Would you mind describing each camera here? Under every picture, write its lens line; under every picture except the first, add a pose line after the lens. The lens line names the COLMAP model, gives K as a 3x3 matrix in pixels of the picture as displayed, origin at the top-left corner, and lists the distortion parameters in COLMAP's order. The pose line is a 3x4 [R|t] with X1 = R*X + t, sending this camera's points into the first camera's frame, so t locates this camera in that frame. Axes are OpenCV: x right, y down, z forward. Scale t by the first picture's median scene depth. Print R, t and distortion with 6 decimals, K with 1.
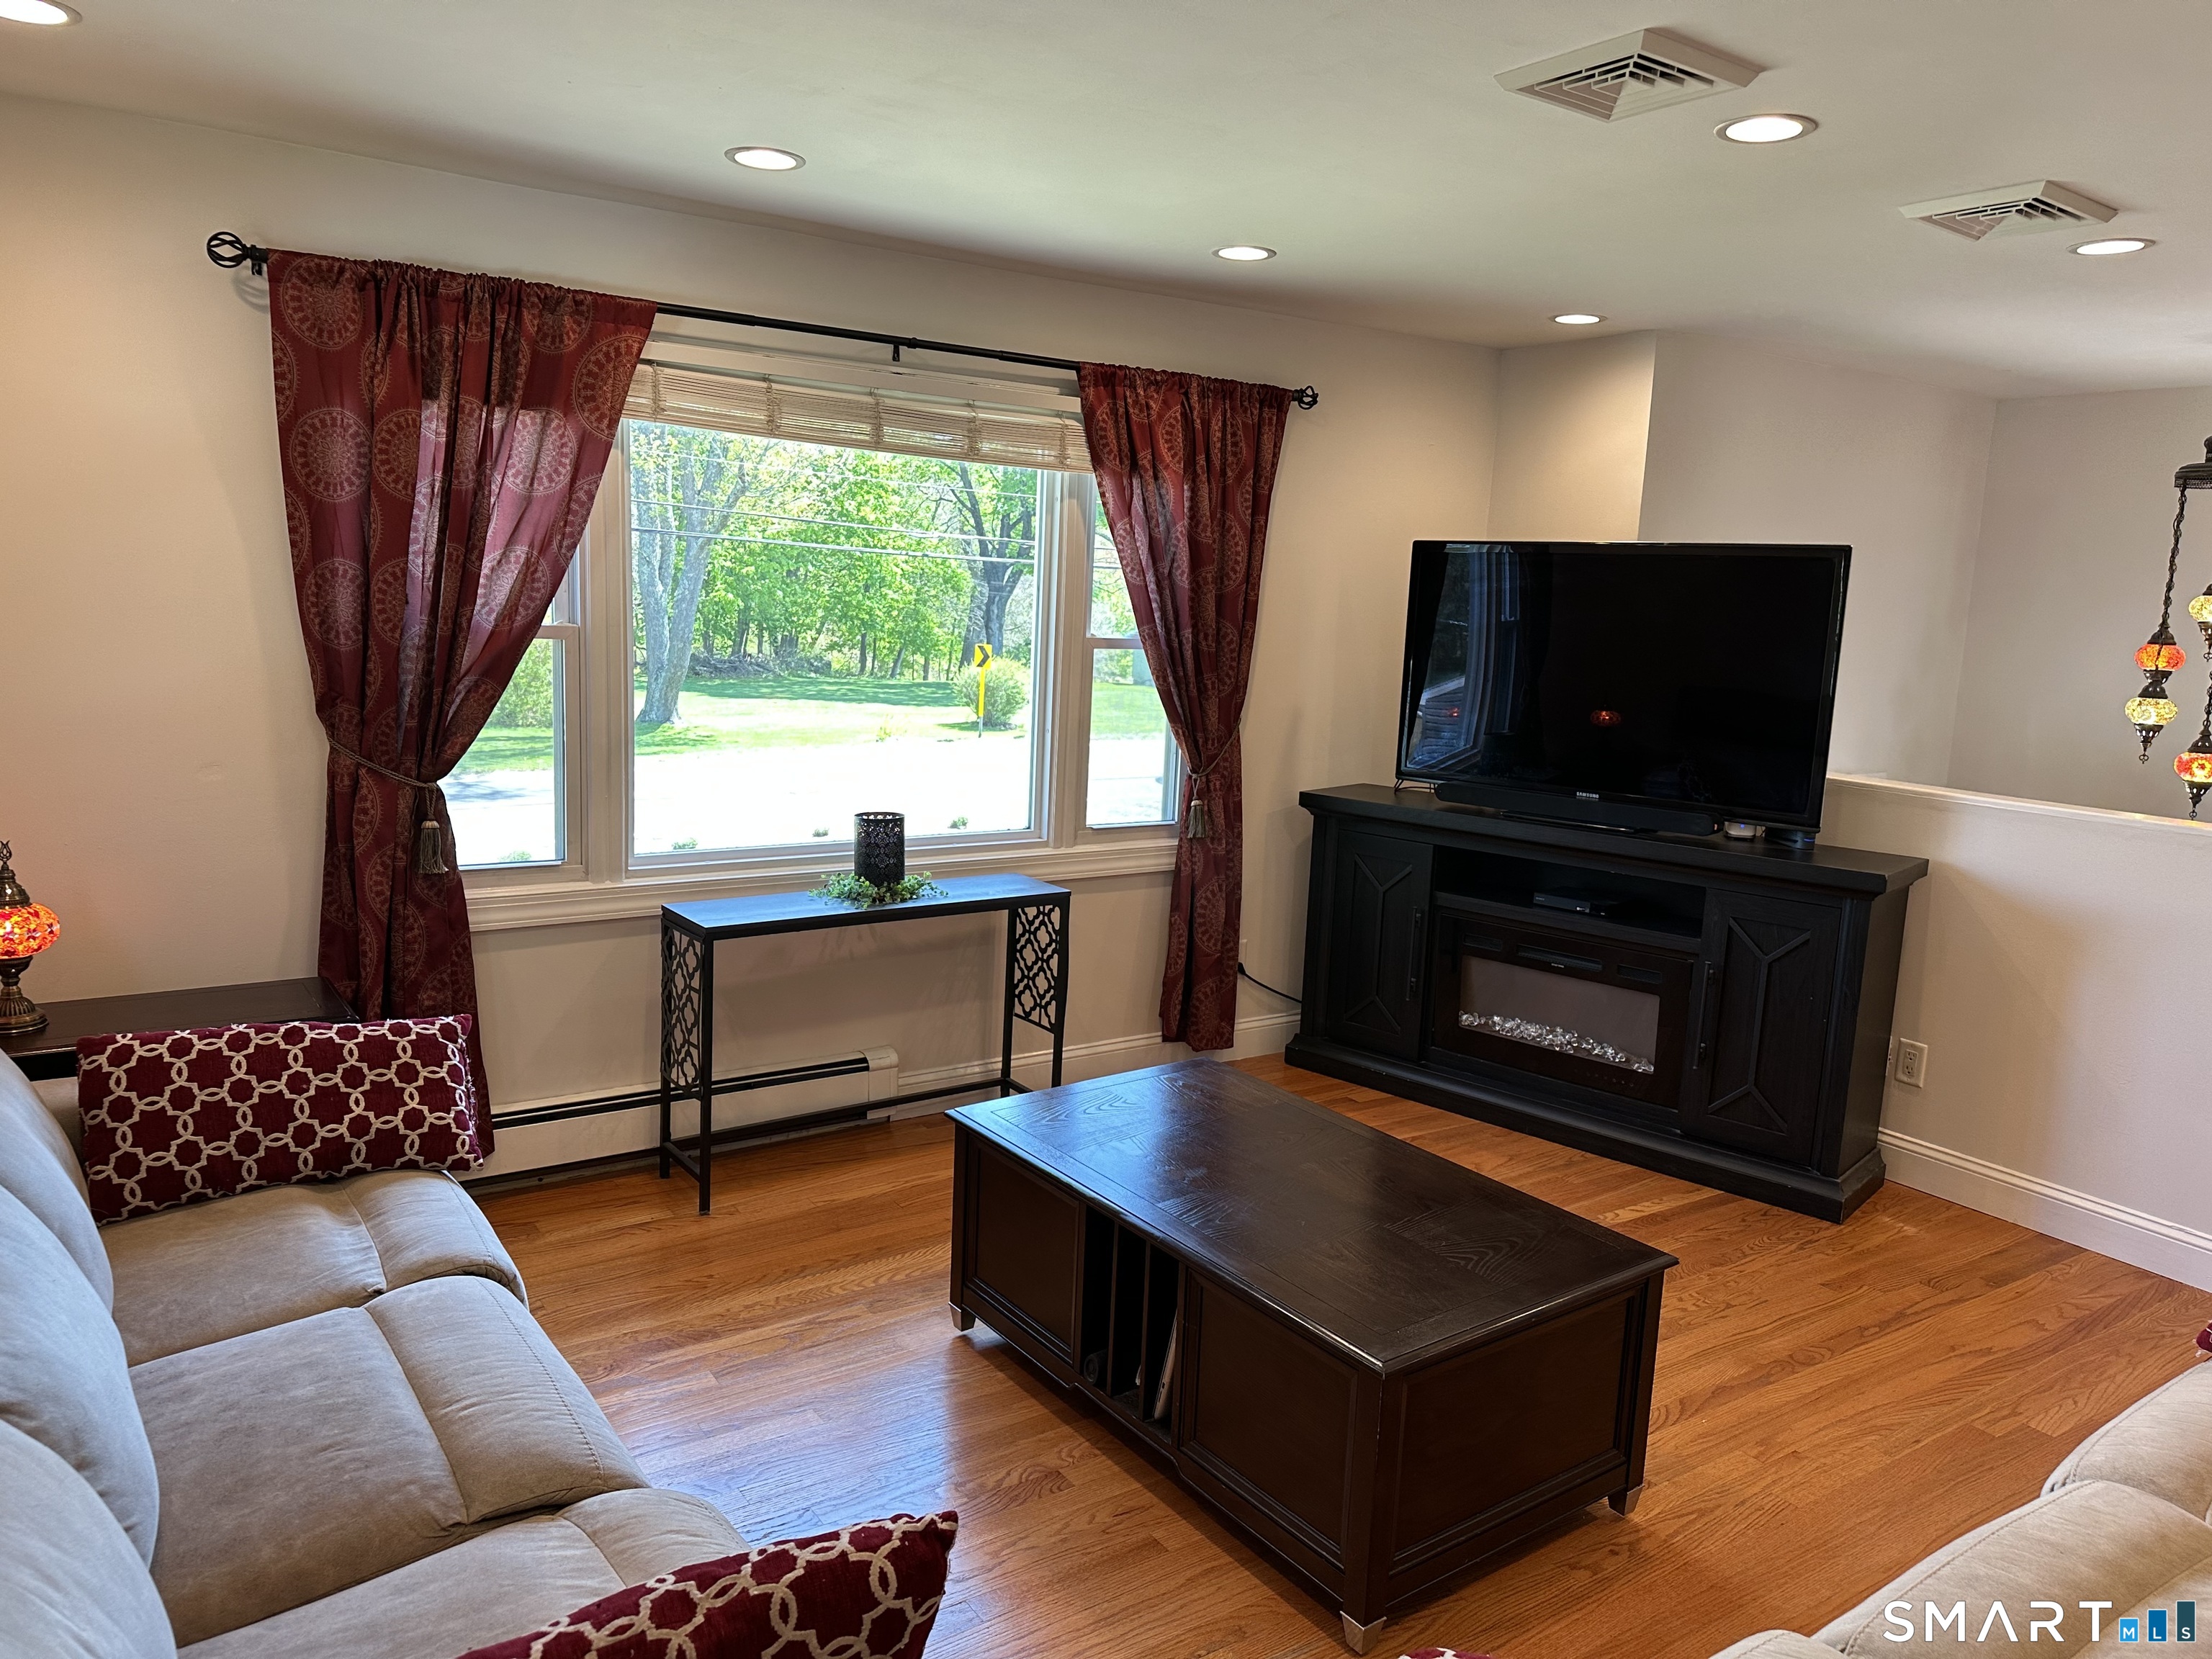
lens RADIAL K [[1540.1, 0, 1107.1], [0, 1540.1, 829.0], [0, 0, 1]] dist [0.064149, -0.072108]
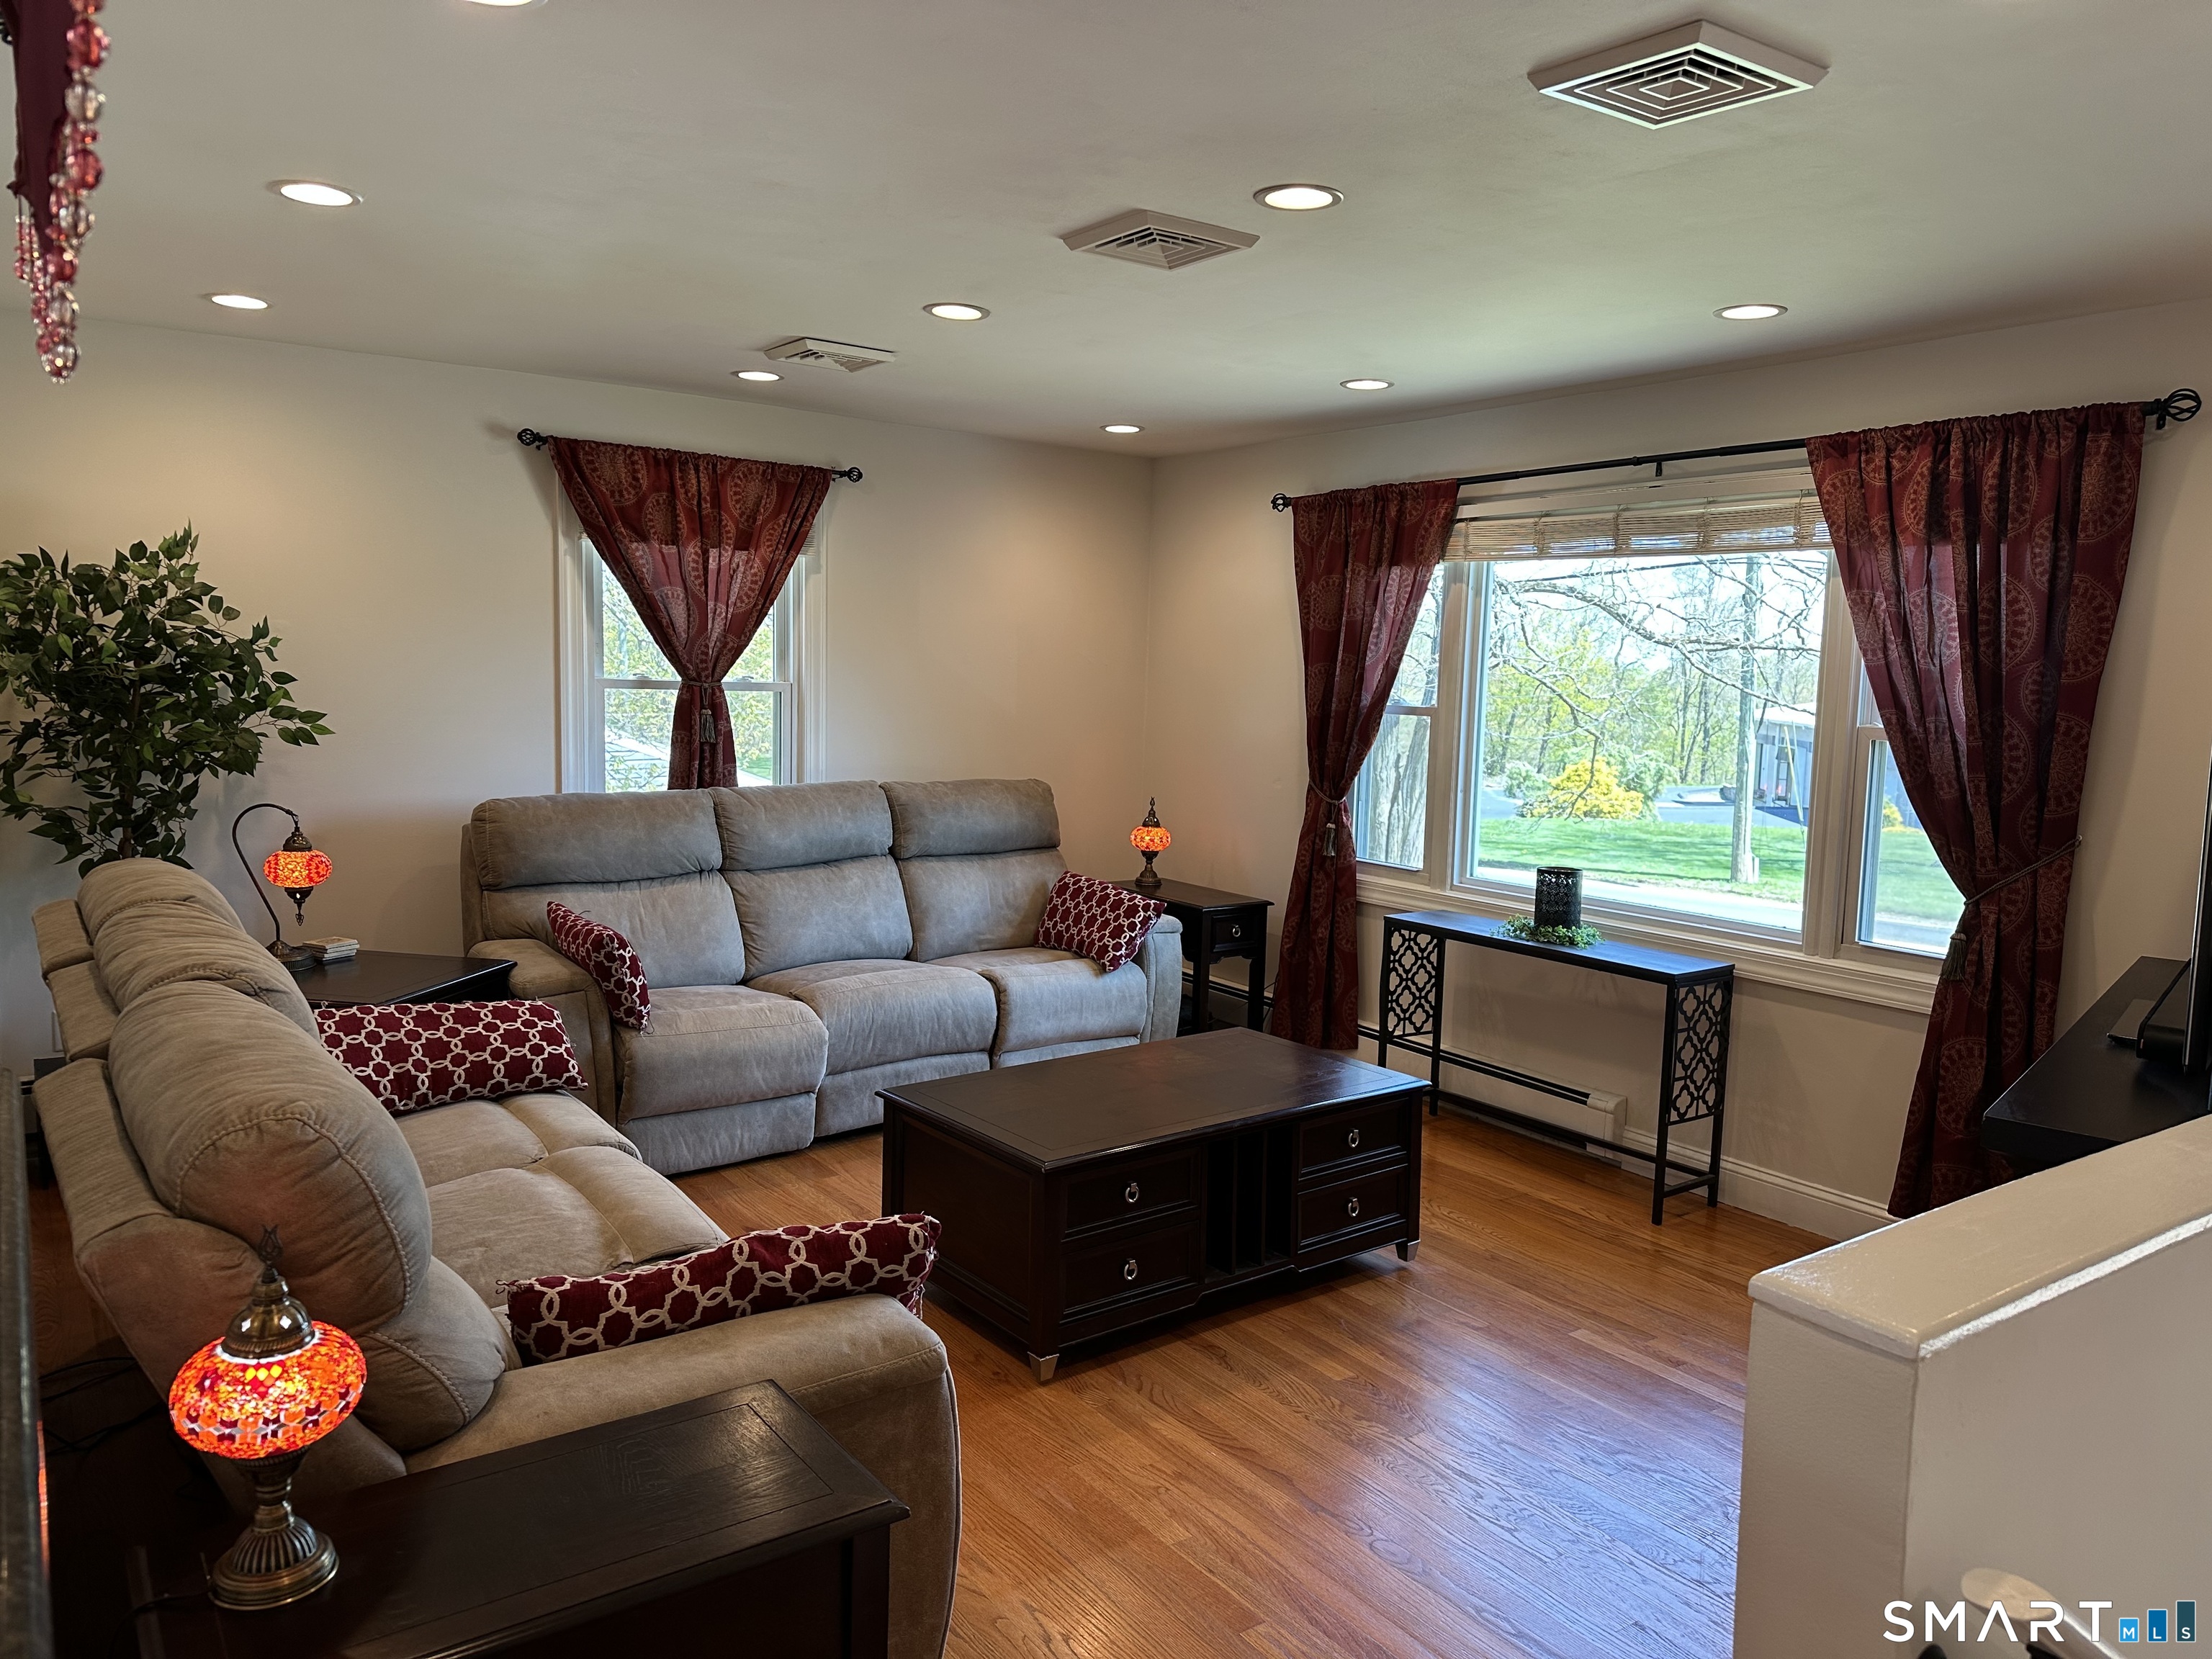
lens RADIAL K [[1540.1, 0, 1056.8], [0, 1540.1, 837.2], [0, 0, 1]] dist [0.064149, -0.072108]
pose [[-0.016899, 0.079576, -0.996686, 1.010632], [-0.178042, 0.980657, 0.081315, -0.060670], [0.983878, 0.178826, -0.002404, 0.622410]]
